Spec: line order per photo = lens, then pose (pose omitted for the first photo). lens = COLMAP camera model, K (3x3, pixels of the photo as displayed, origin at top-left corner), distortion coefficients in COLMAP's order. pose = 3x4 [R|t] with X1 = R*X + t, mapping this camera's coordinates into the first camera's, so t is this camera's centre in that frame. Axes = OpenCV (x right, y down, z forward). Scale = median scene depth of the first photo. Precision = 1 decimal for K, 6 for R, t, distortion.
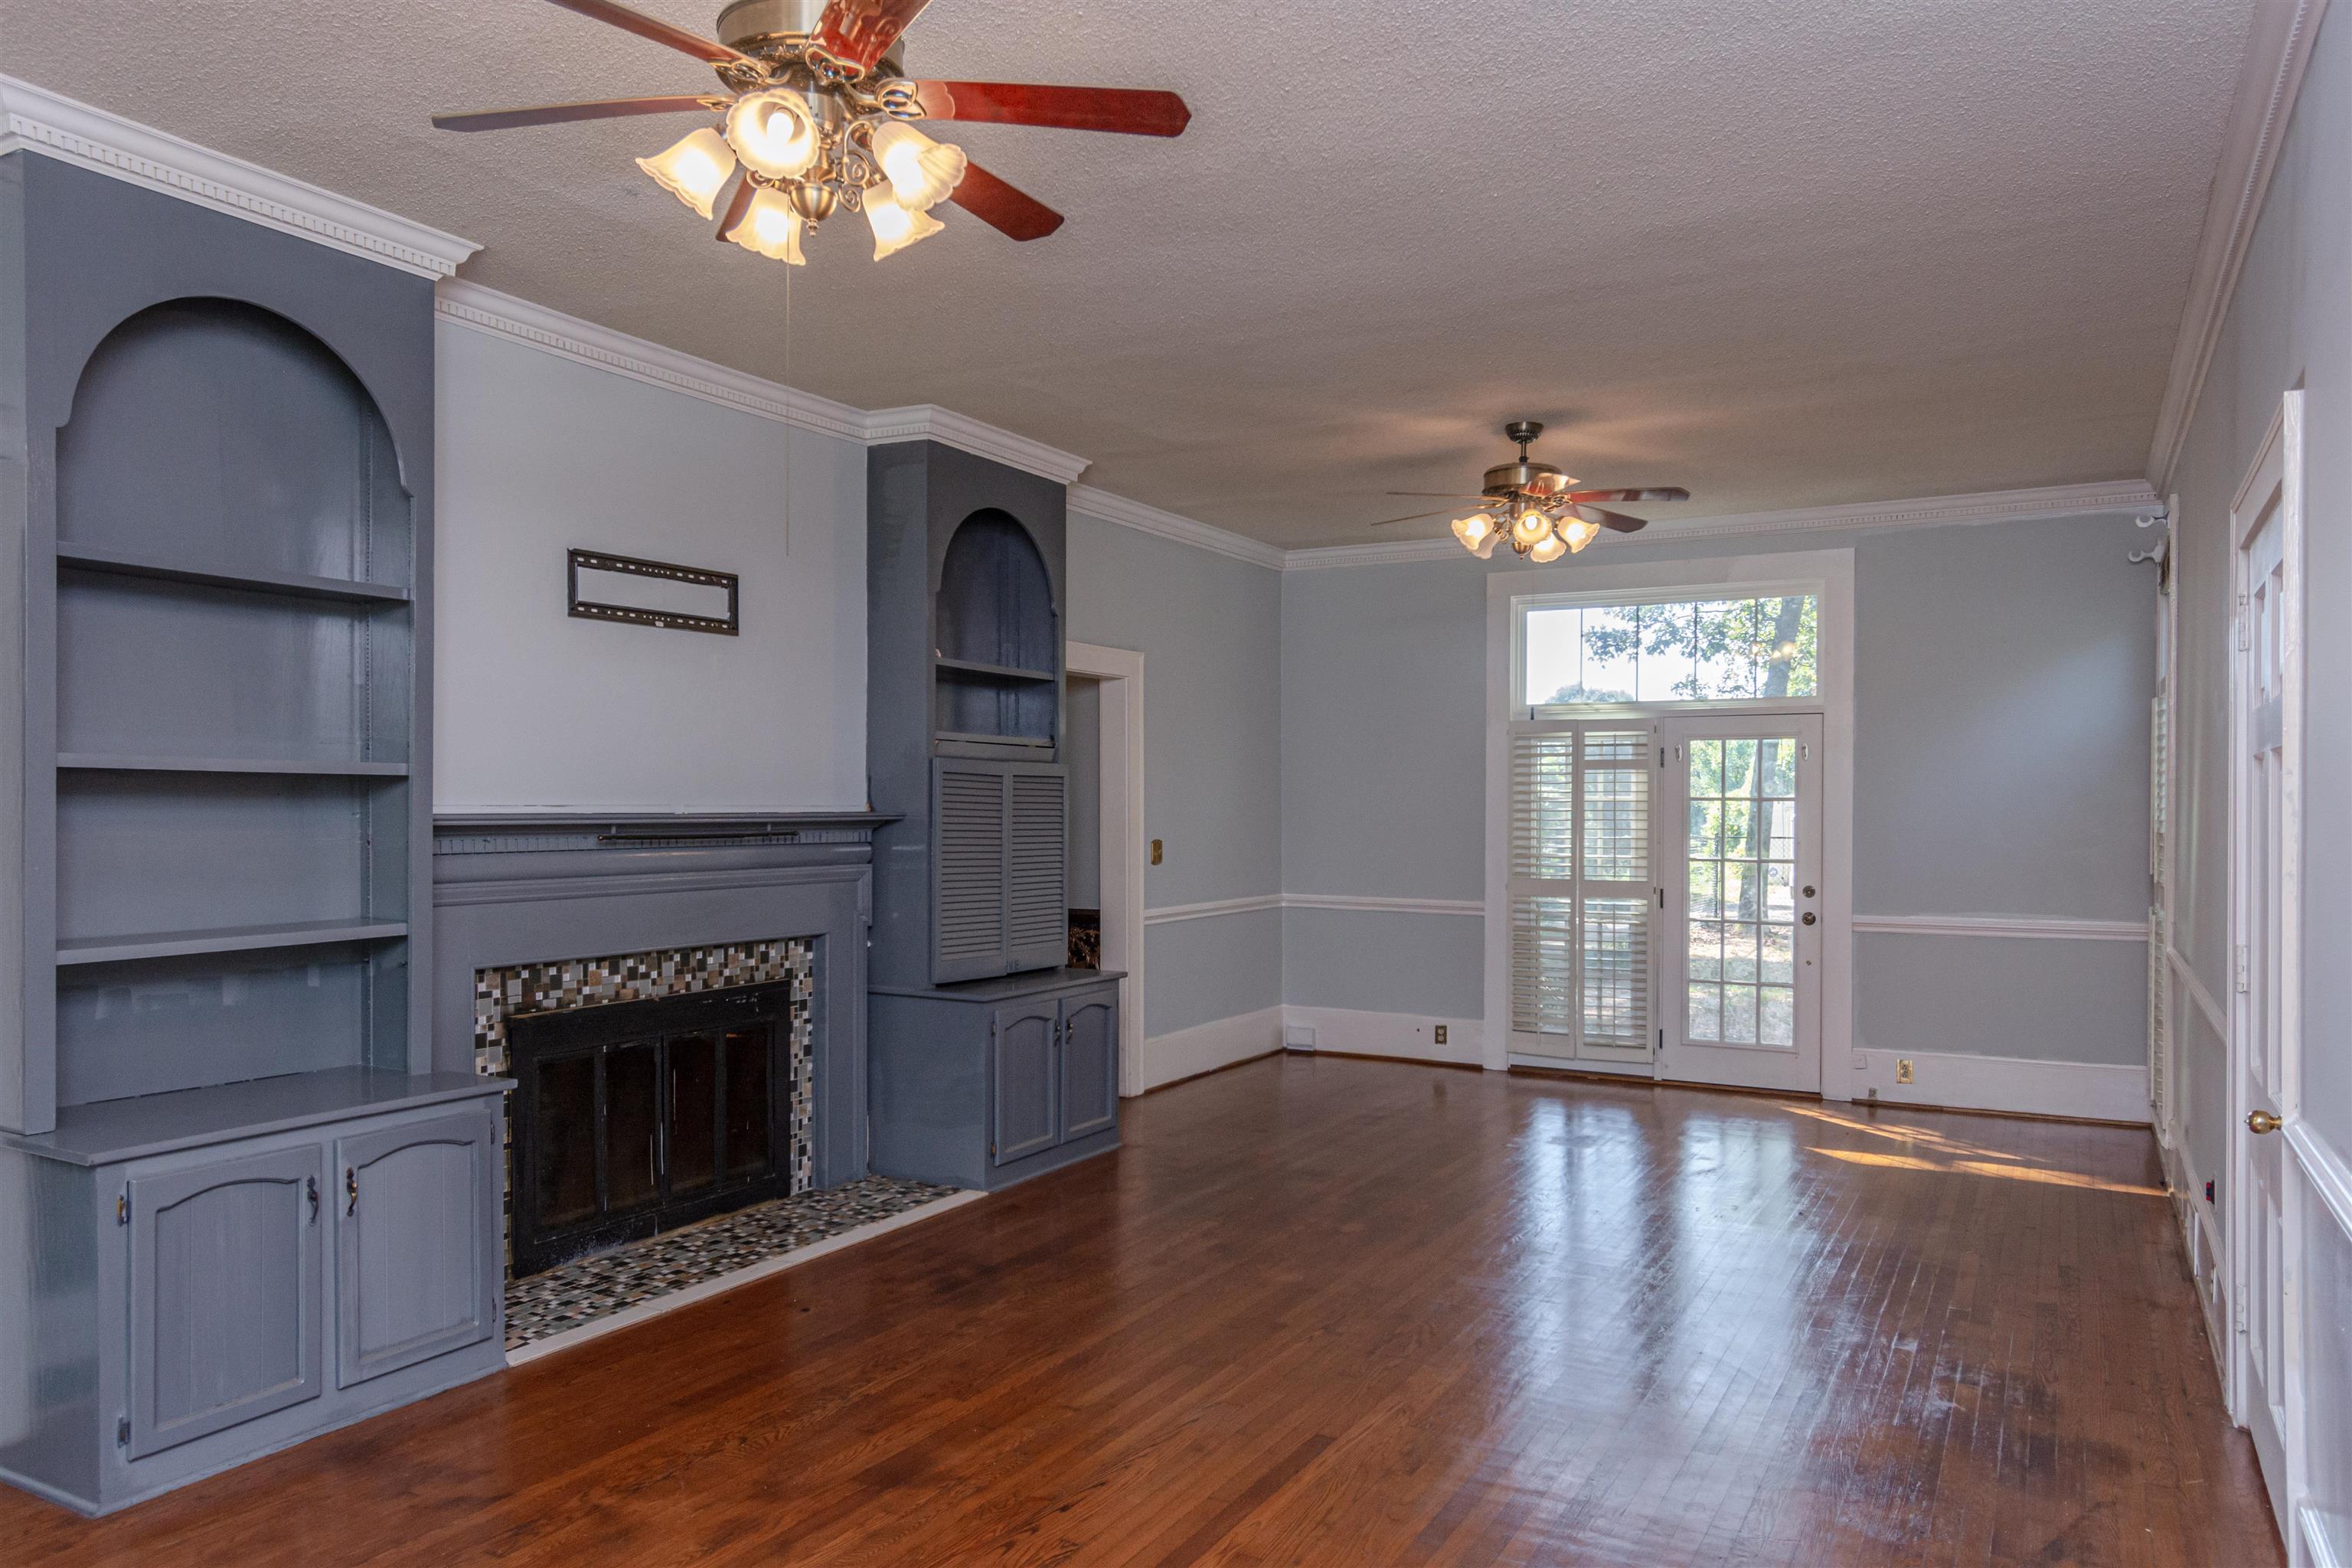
lens RADIAL K [[1594.0, 0, 1176.0], [0, 1594.0, 784.0], [0, 0, 1]] dist [0.001089, 0.001377]
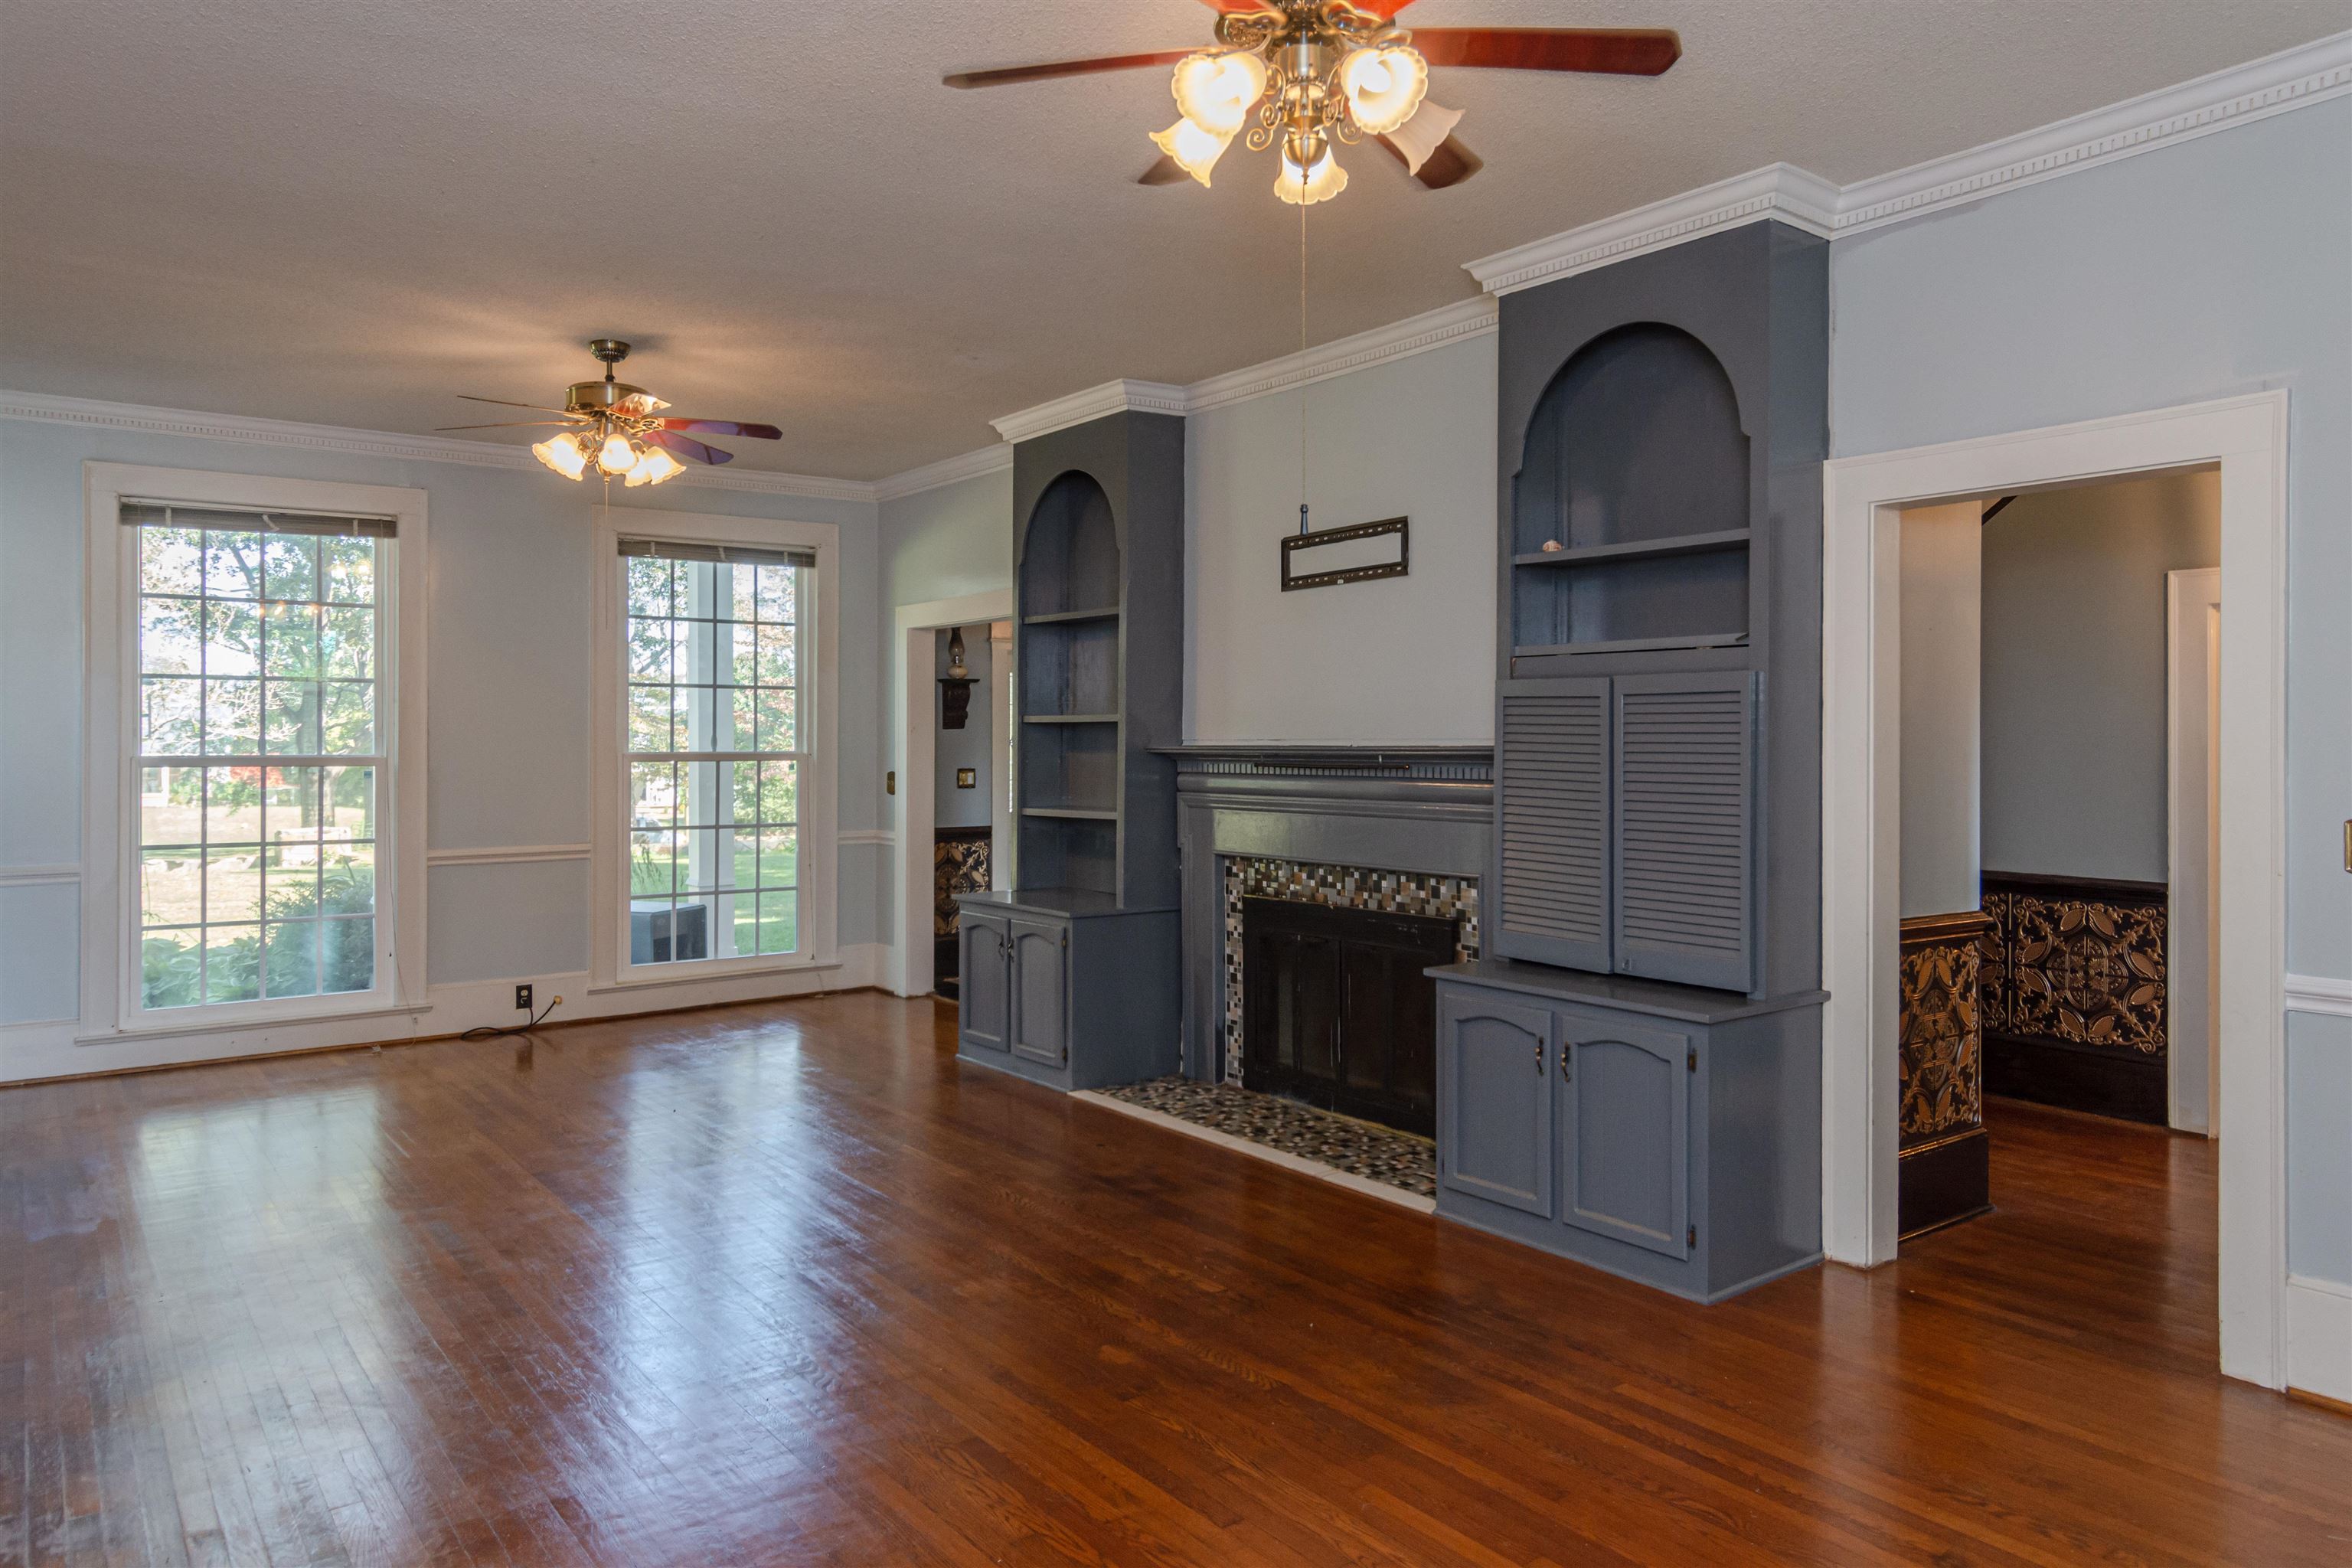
lens RADIAL K [[1511.7, 0, 1180.4], [0, 1511.7, 696.4], [0, 0, 1]] dist [-0.000296, 0.003903]
pose [[-0.391354, -0.025122, -0.919897, 0.705313], [0.014753, 0.999328, -0.033568, 0.017099], [0.920122, -0.026708, -0.390720, 1.285926]]
